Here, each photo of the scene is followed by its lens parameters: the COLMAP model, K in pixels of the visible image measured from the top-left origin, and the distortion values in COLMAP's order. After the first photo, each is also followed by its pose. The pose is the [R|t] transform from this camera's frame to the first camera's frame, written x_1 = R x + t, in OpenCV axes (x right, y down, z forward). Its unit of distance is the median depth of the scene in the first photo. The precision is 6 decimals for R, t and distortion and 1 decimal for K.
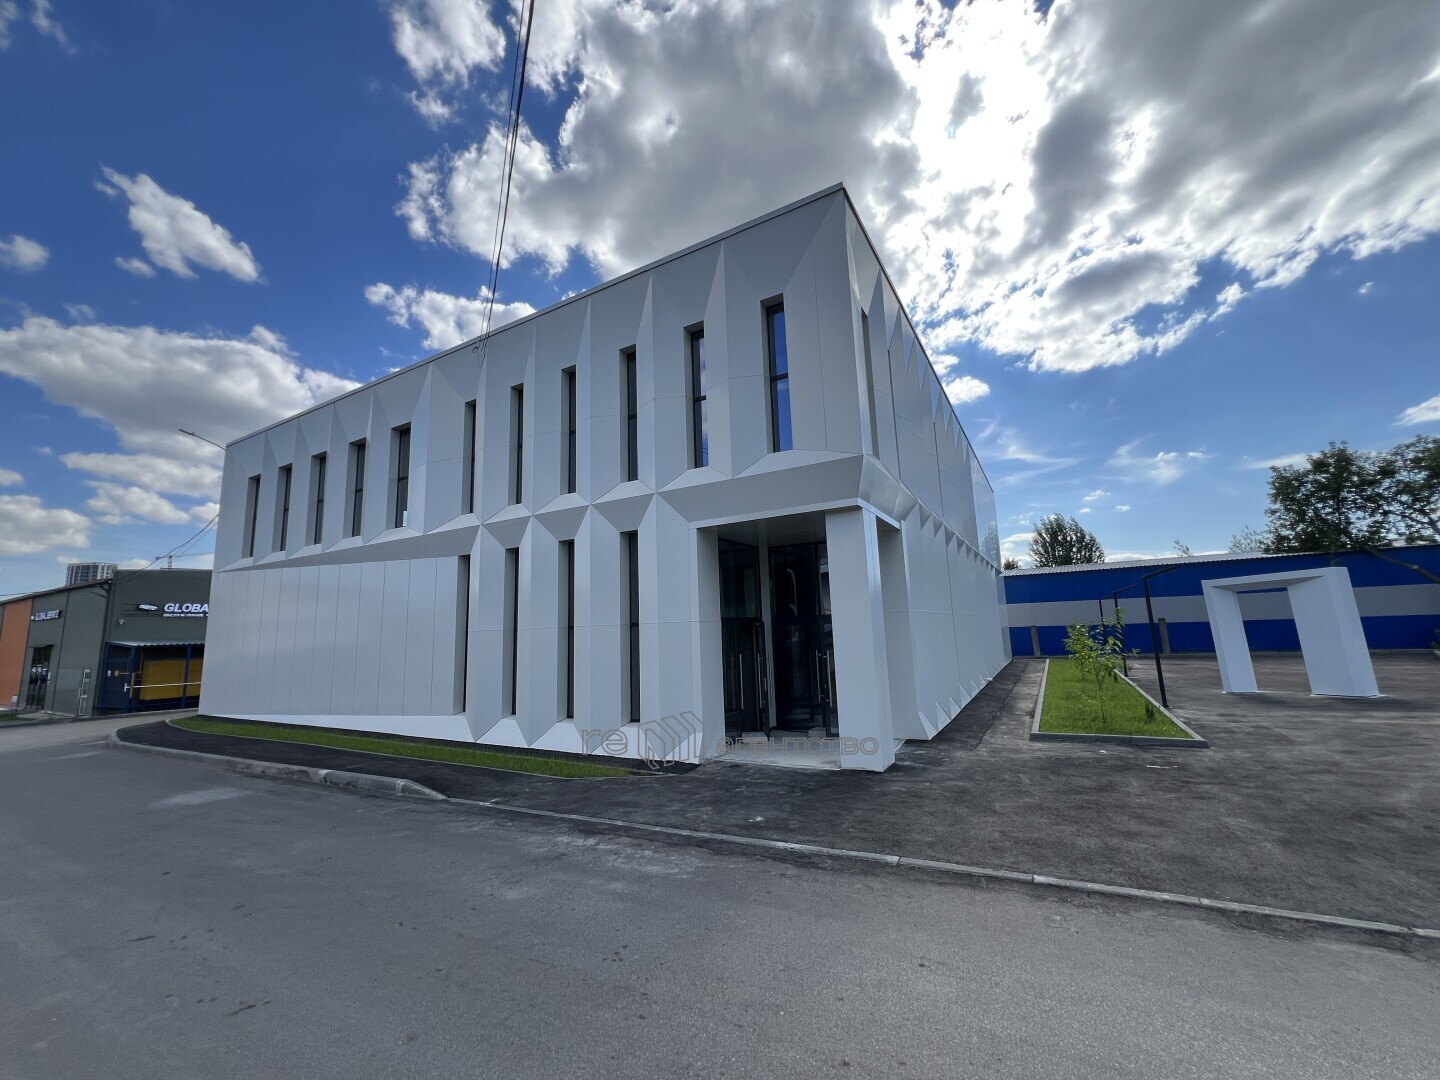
lens RADIAL K [[579.5, 0, 716.7], [0, 579.5, 540.1], [0, 0, 1]] dist [0.001536, -0.000204]
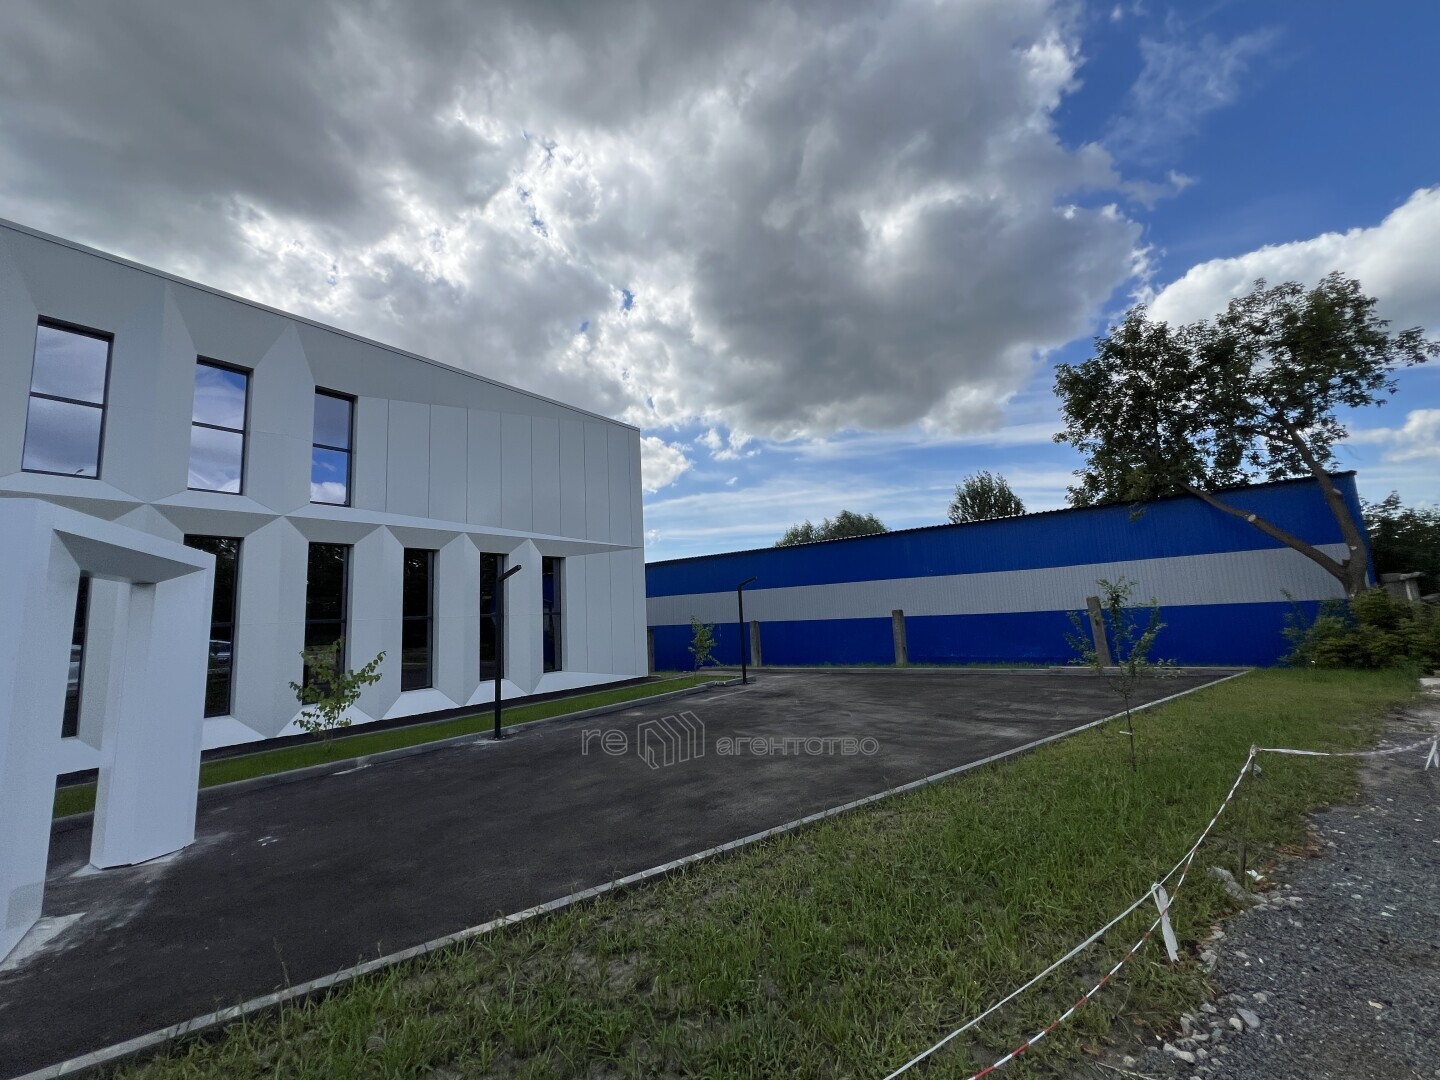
lens RADIAL K [[579.5, 0, 721.2], [0, 579.5, 538.0], [0, 0, 1]] dist [0.001536, -0.000204]
pose [[0.928462, -0.057454, -0.366958, 0.899212], [0.066206, 0.997742, 0.011299, 0.021930], [0.365480, -0.034785, 0.930169, 0.266001]]
